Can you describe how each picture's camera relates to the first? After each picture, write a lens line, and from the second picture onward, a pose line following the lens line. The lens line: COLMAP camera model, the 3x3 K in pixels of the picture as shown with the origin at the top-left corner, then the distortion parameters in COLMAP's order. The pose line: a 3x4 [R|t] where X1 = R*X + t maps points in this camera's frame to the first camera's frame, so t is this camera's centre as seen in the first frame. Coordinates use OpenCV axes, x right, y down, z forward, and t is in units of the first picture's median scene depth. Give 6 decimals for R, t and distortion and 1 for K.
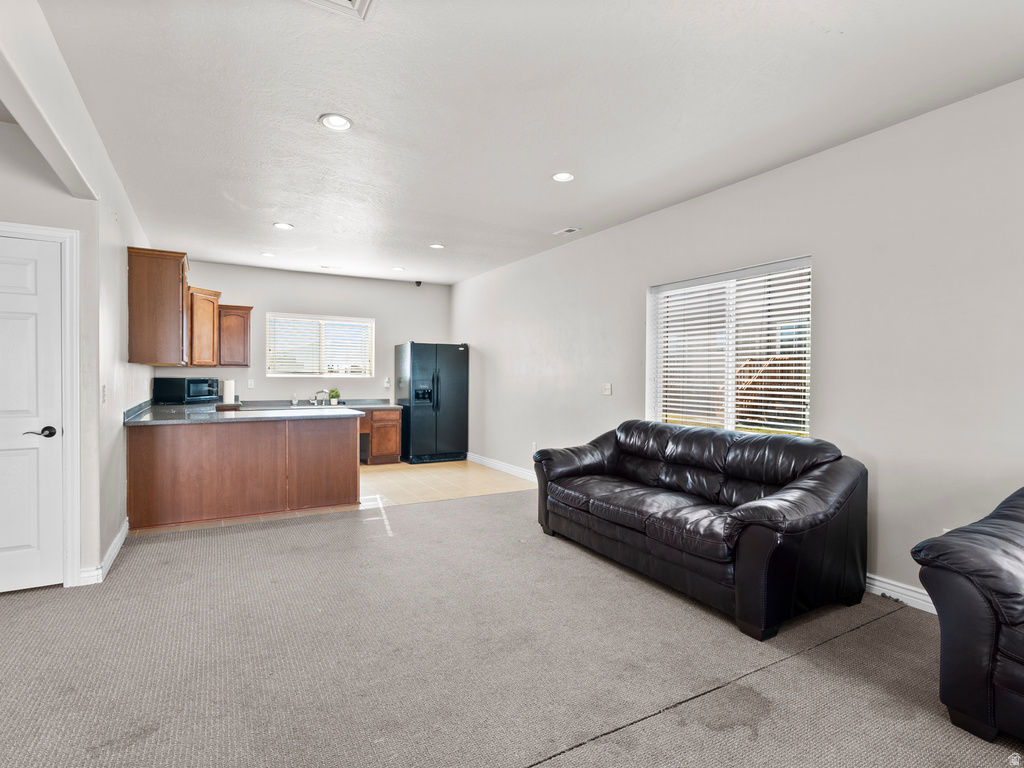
lens RADIAL K [[523.6, 0, 512.0], [0, 523.6, 384.0], [0, 0, 1]] dist [-0.004170, 0.001761]
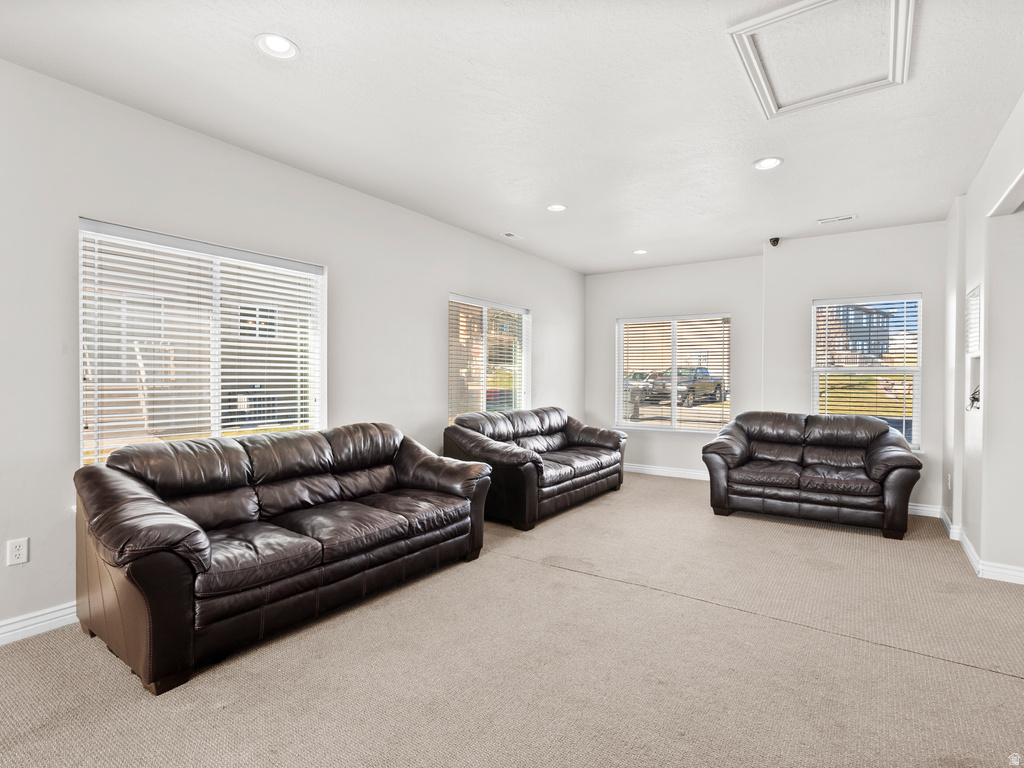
lens RADIAL K [[523.6, 0, 512.0], [0, 523.6, 384.0], [0, 0, 1]] dist [-0.004170, 0.001761]
pose [[-0.434600, -0.009472, 0.900574, -0.932090], [0.011551, 0.999804, 0.016089, -0.011415], [-0.900549, 0.017395, -0.434406, 1.662050]]
